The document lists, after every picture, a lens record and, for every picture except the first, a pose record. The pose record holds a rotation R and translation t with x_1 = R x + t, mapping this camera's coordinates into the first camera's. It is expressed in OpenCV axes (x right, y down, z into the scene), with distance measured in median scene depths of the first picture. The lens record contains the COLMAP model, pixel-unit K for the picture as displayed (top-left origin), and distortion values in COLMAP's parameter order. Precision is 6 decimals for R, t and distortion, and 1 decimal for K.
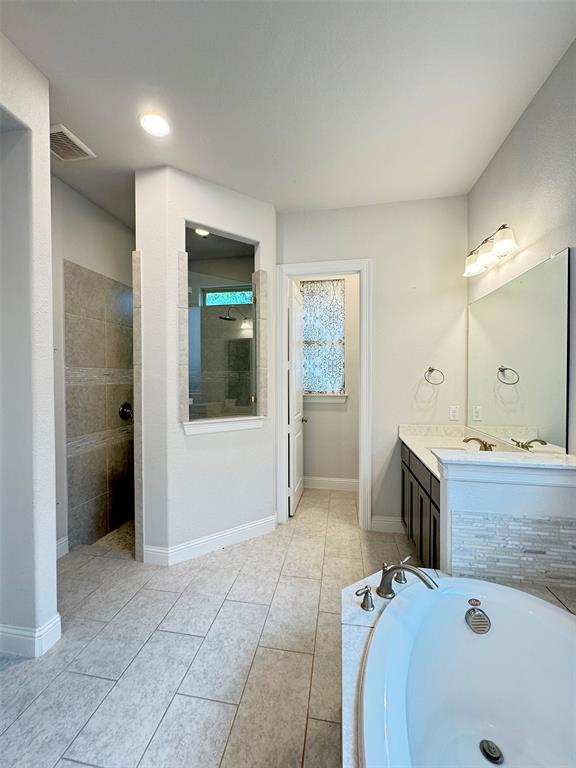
lens RADIAL K [[307.9, 0, 288.0], [0, 307.9, 384.0], [0, 0, 1]] dist [-0.001421, -0.000131]
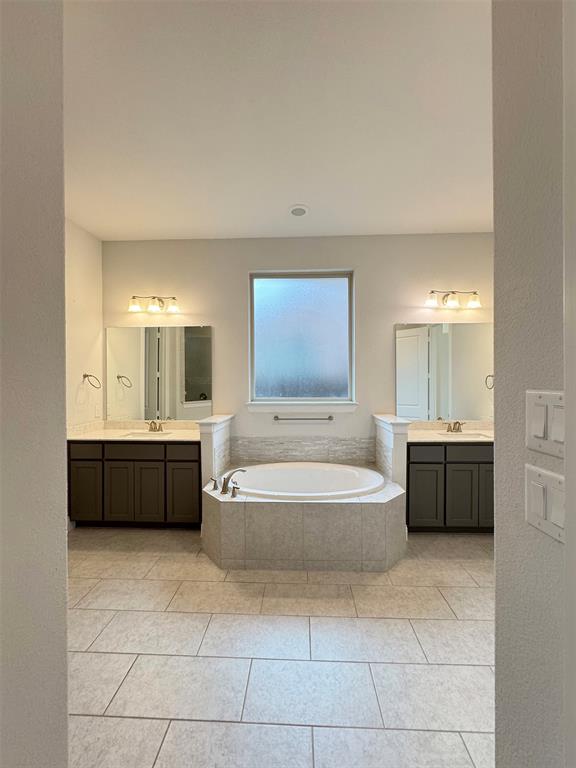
lens RADIAL K [[307.9, 0, 288.0], [0, 307.9, 384.0], [0, 0, 1]] dist [-0.001421, -0.000131]
pose [[-0.131874, -0.004971, 0.991254, -1.080328], [0.024585, 0.999663, 0.008284, -0.010374], [-0.990962, 0.025462, -0.131708, 0.546851]]
